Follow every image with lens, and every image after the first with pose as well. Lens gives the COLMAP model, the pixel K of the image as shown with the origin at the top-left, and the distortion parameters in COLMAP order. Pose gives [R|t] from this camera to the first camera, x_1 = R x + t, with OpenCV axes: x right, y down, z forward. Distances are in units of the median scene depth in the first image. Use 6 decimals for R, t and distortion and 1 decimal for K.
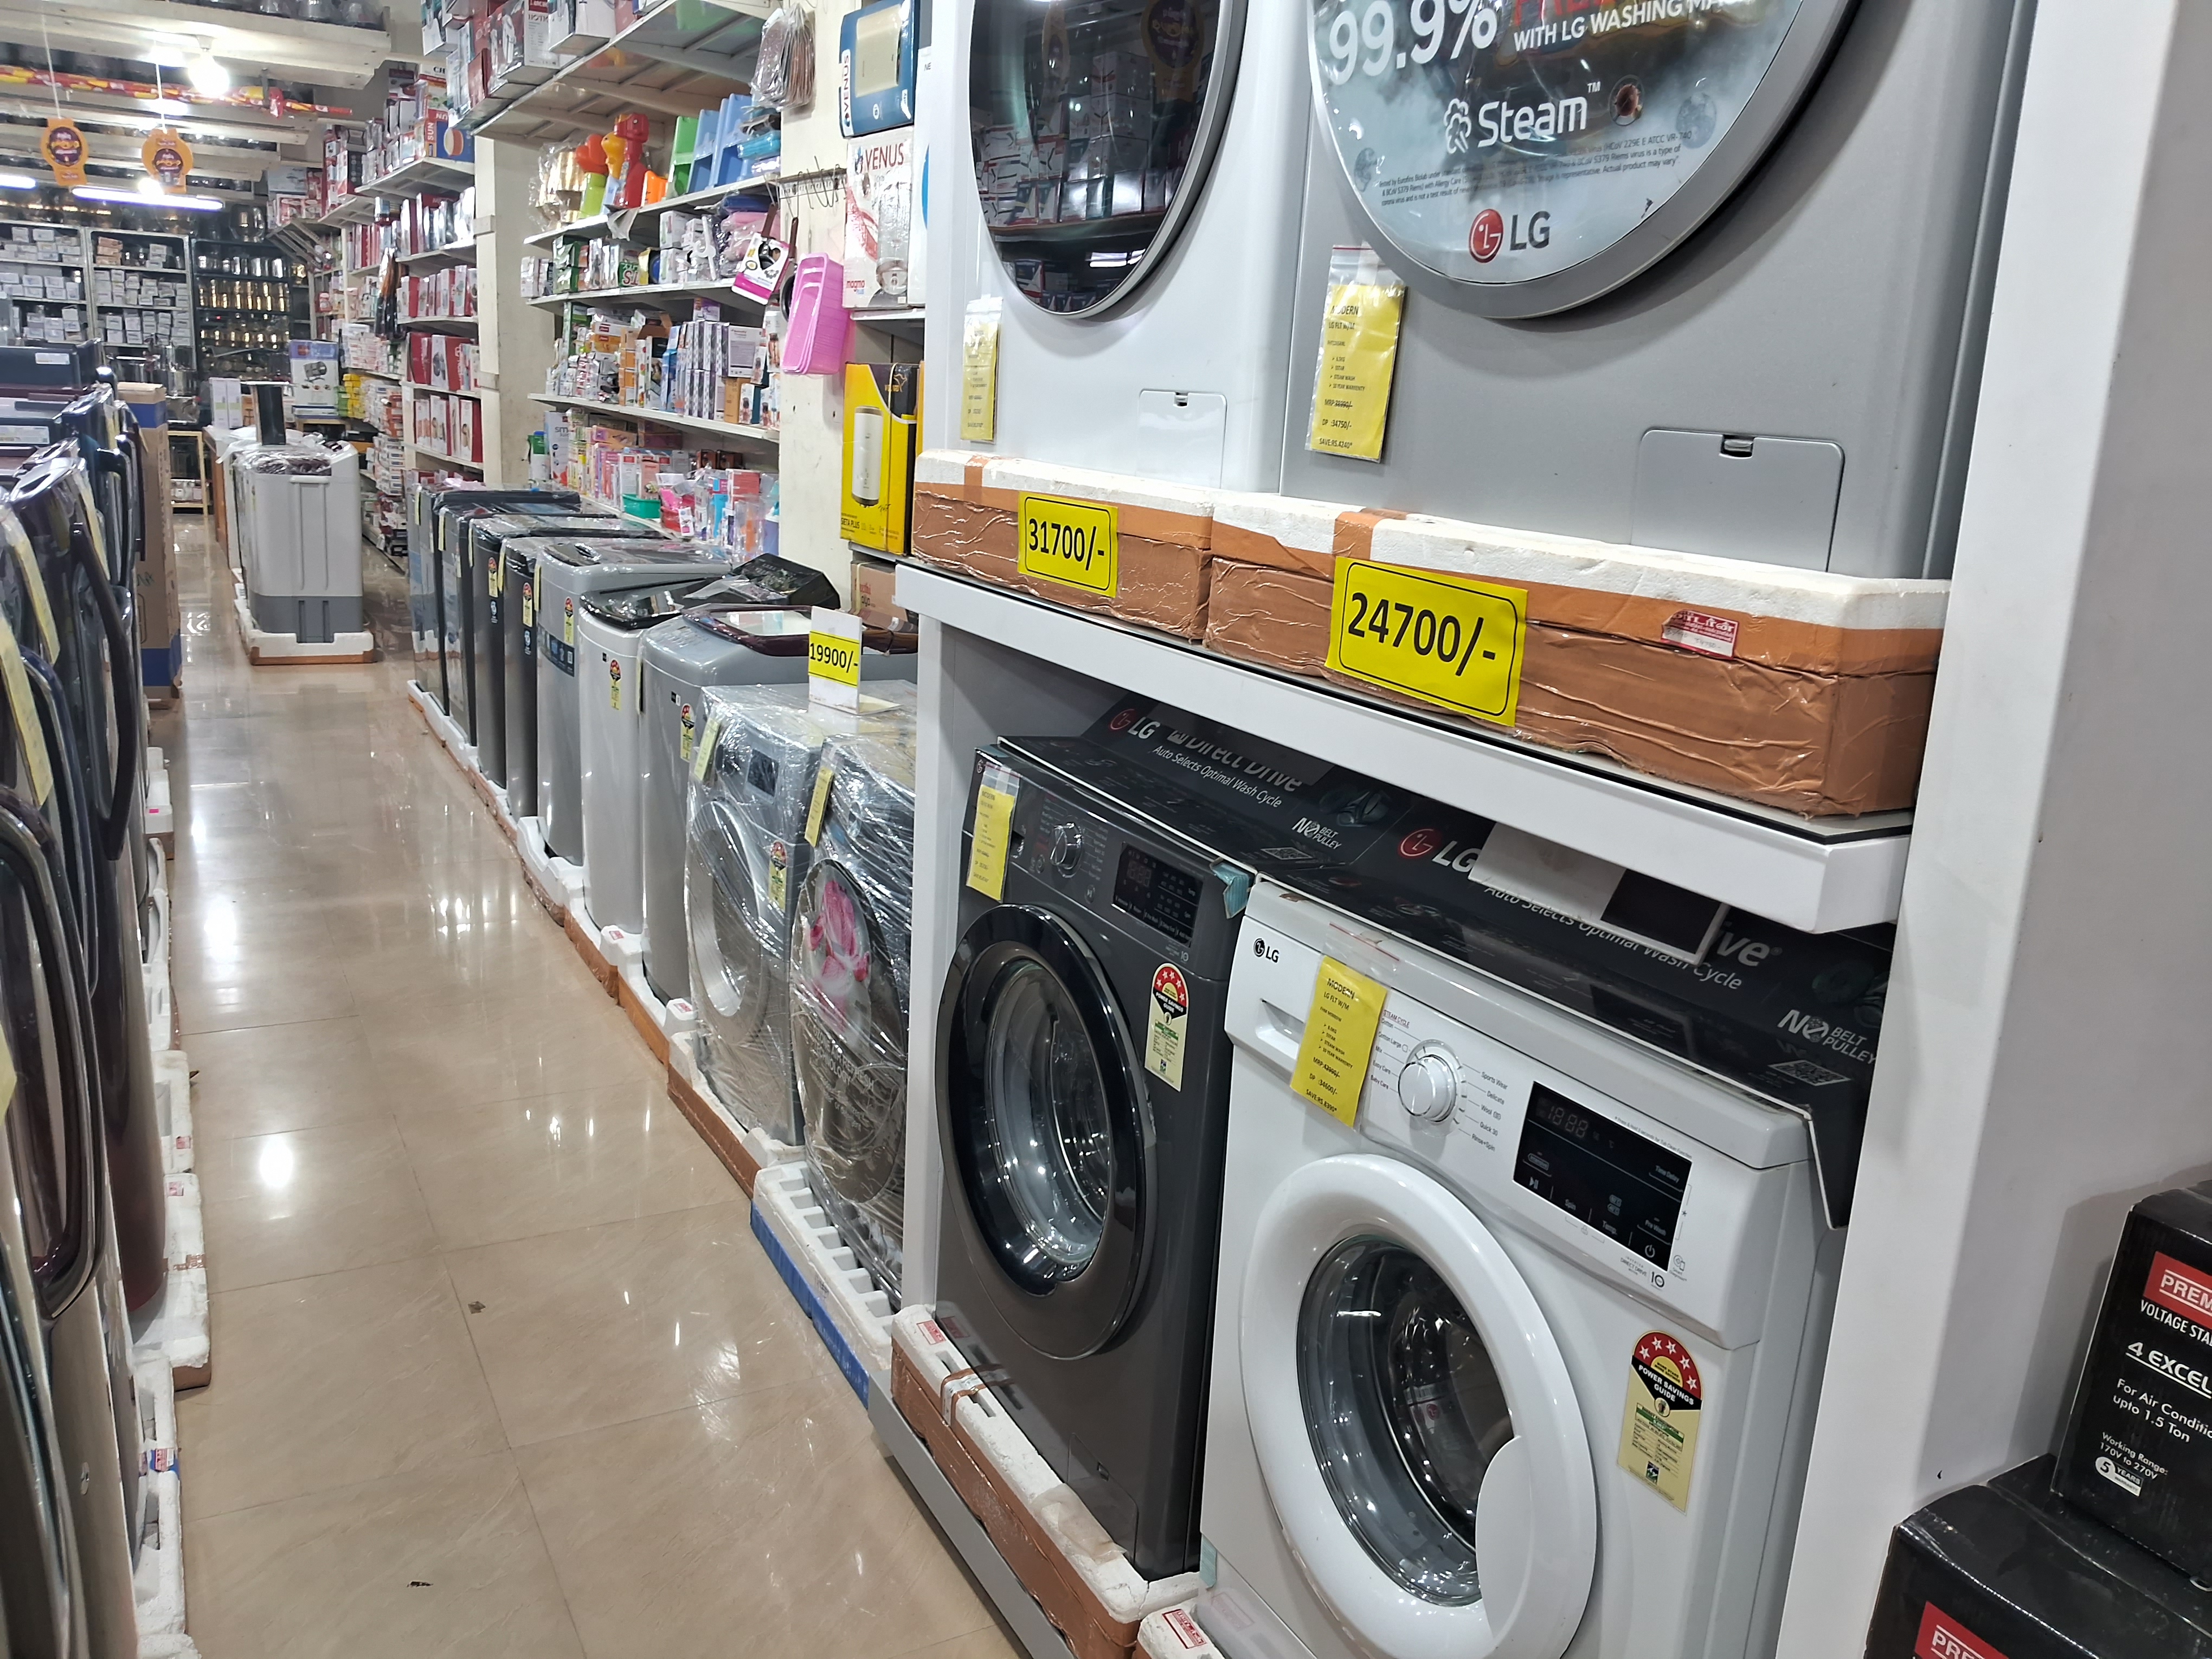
lens RADIAL K [[1728.8, 0, 1115.5], [0, 1728.8, 874.5], [0, 0, 1]] dist [-0.154214, 0.121790]
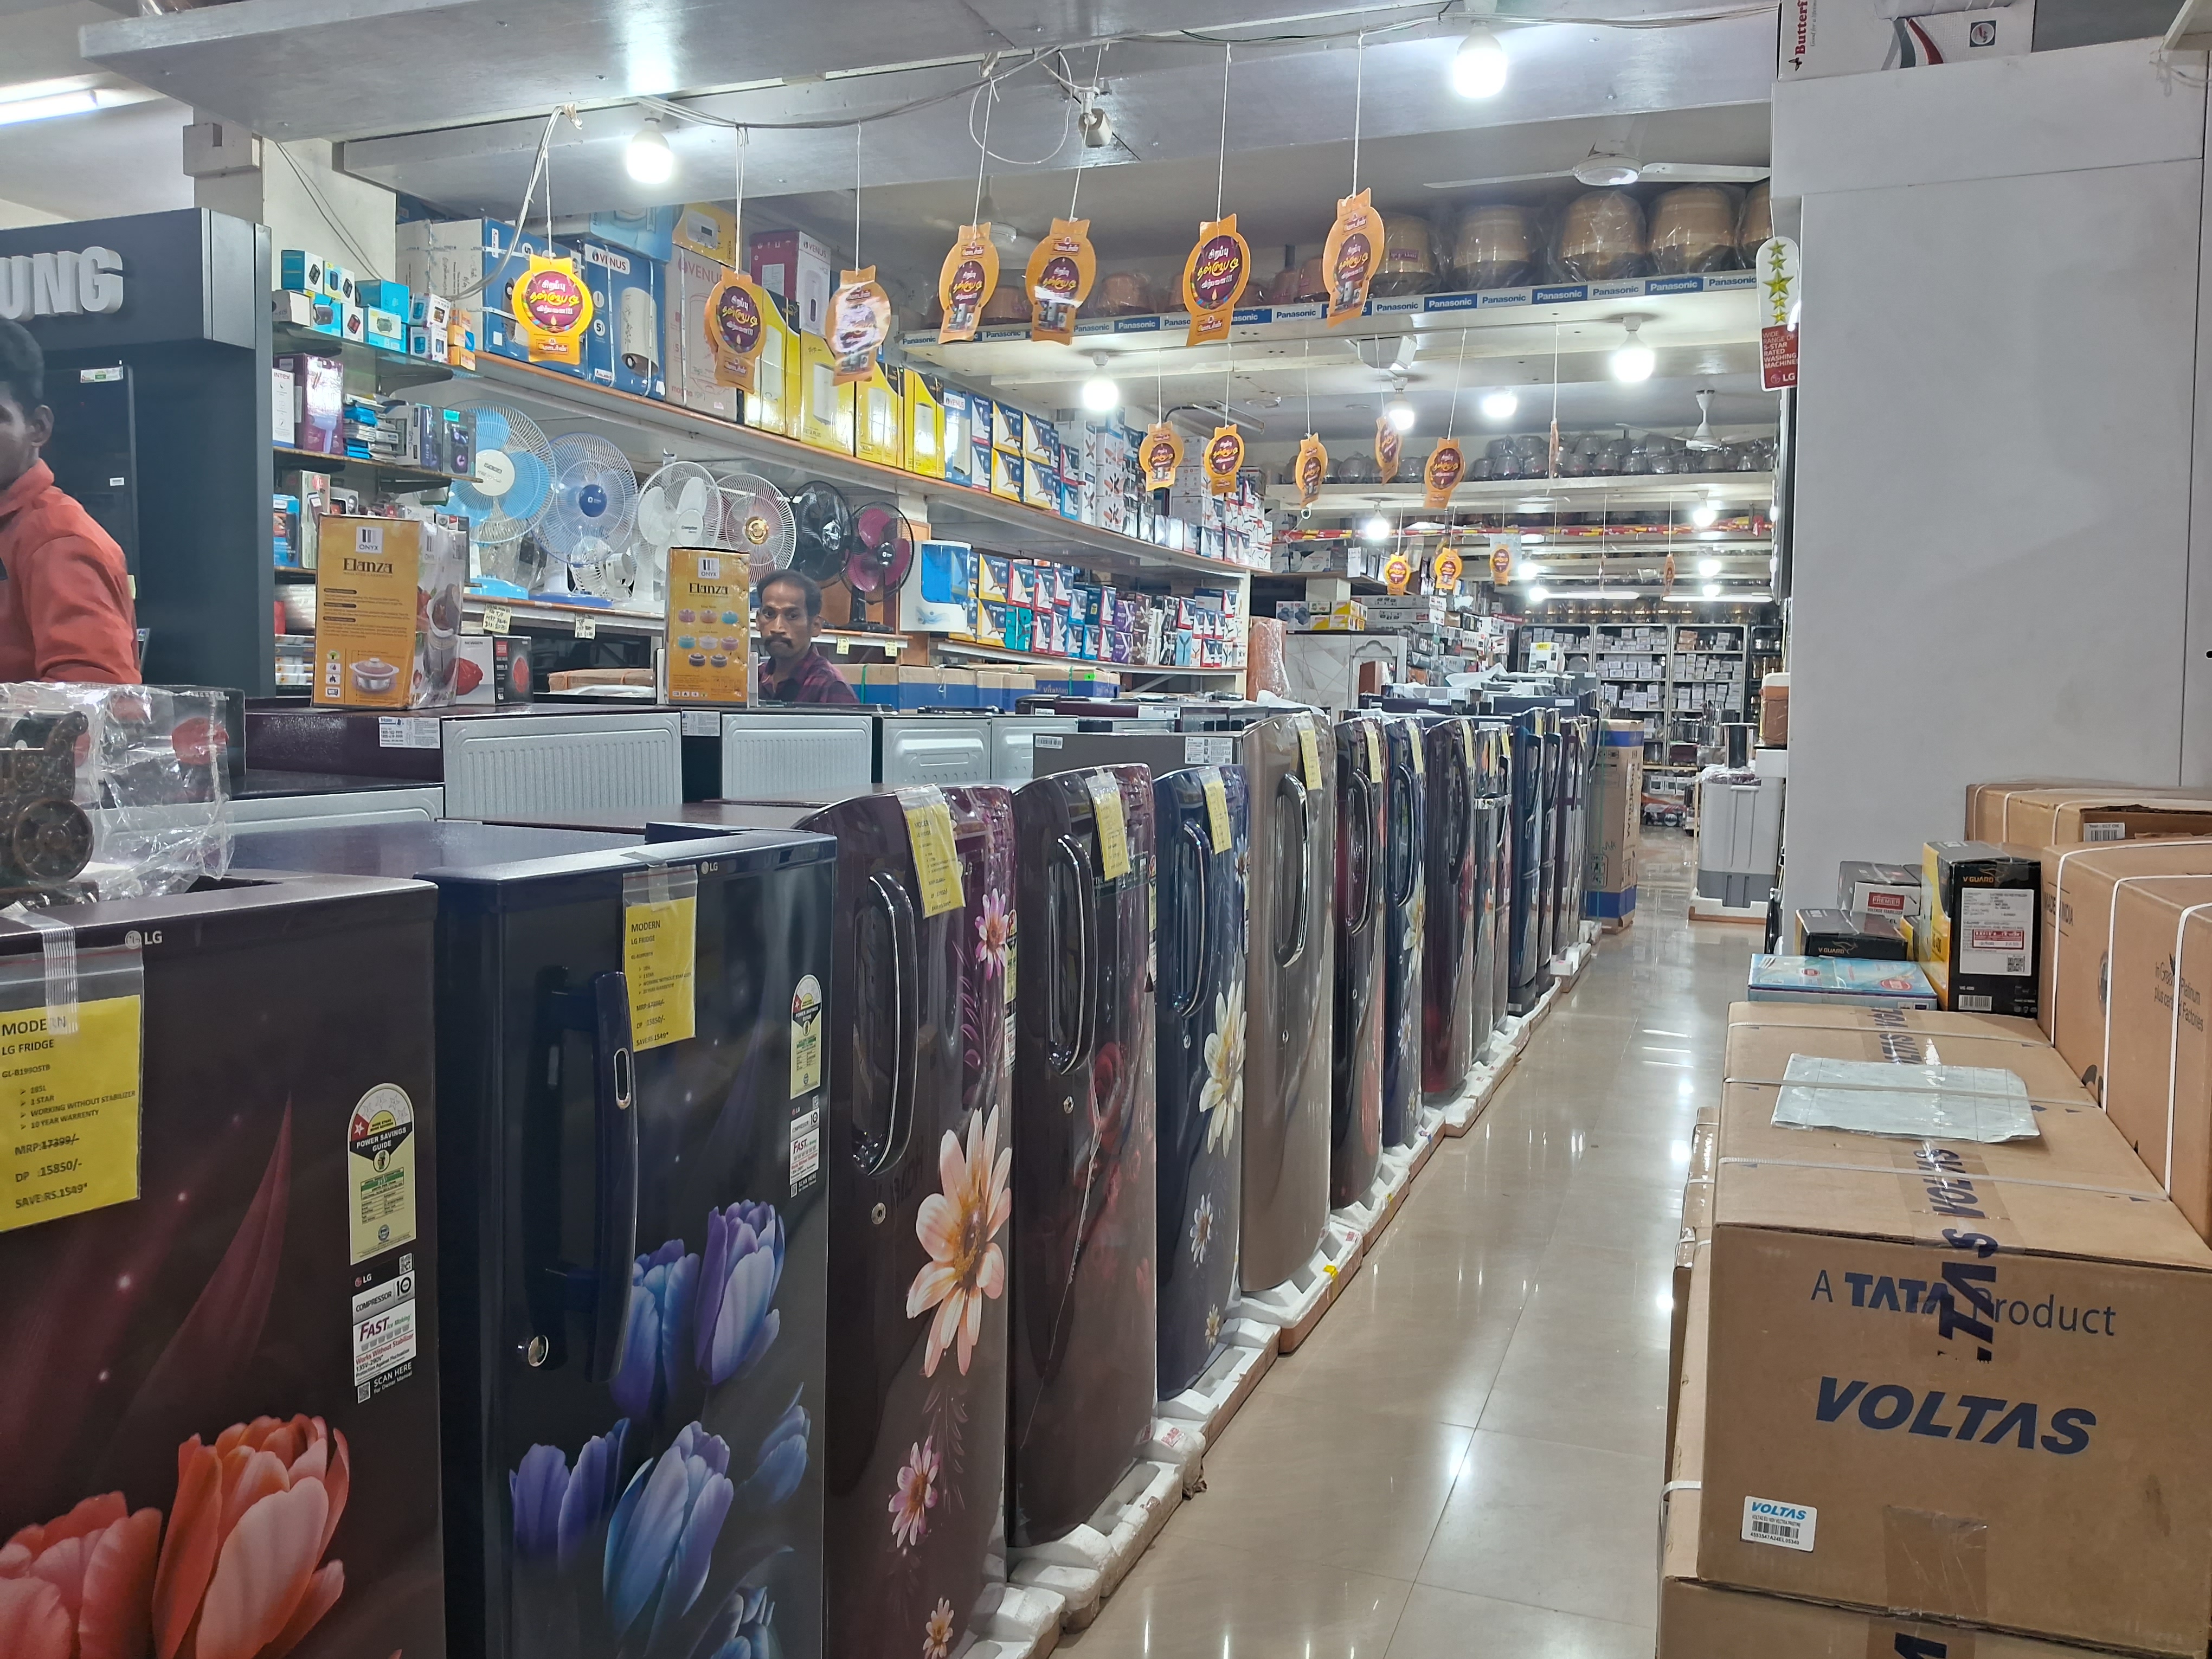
lens RADIAL K [[1685.1, 0, 1108.4], [0, 1685.1, 834.6], [0, 0, 1]] dist [-0.002827, -0.026559]
pose [[0.632380, 0.006540, -0.774631, 0.123280], [-0.191412, 0.970277, -0.148070, 0.050197], [0.750638, 0.241910, 0.614835, -0.111316]]
